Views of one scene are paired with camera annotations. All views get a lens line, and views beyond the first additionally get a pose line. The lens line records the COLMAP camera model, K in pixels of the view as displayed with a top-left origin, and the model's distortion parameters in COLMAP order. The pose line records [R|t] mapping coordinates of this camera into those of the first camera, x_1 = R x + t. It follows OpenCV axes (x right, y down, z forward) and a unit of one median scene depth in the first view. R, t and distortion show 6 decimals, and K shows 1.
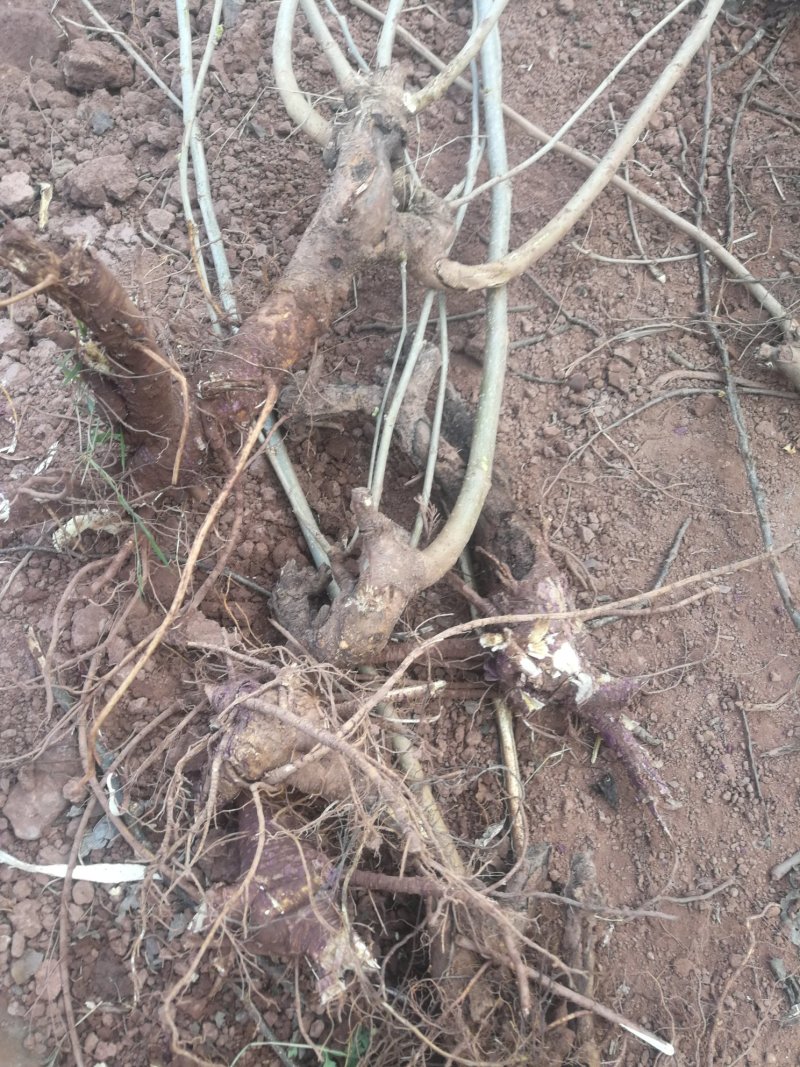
lens RADIAL K [[869.0, 0, 395.6], [0, 869.0, 531.4], [0, 0, 1]] dist [-0.011065, 0.056374]
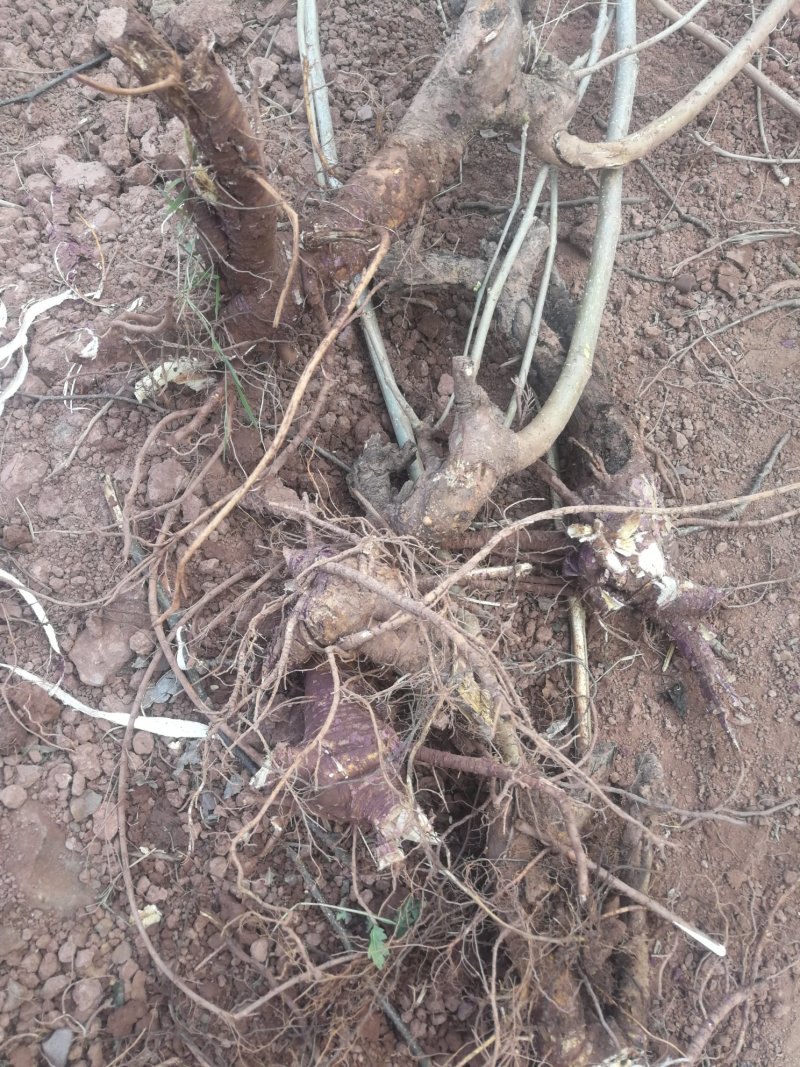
lens RADIAL K [[860.7, 0, 400.0], [0, 860.7, 533.5], [0, 0, 1]] dist [-0.019780, 0.065018]
pose [[0.995204, 0.094597, -0.024916, -0.061022], [-0.092620, 0.993152, 0.071205, 0.075005], [0.031481, -0.068556, 0.997150, 0.039480]]
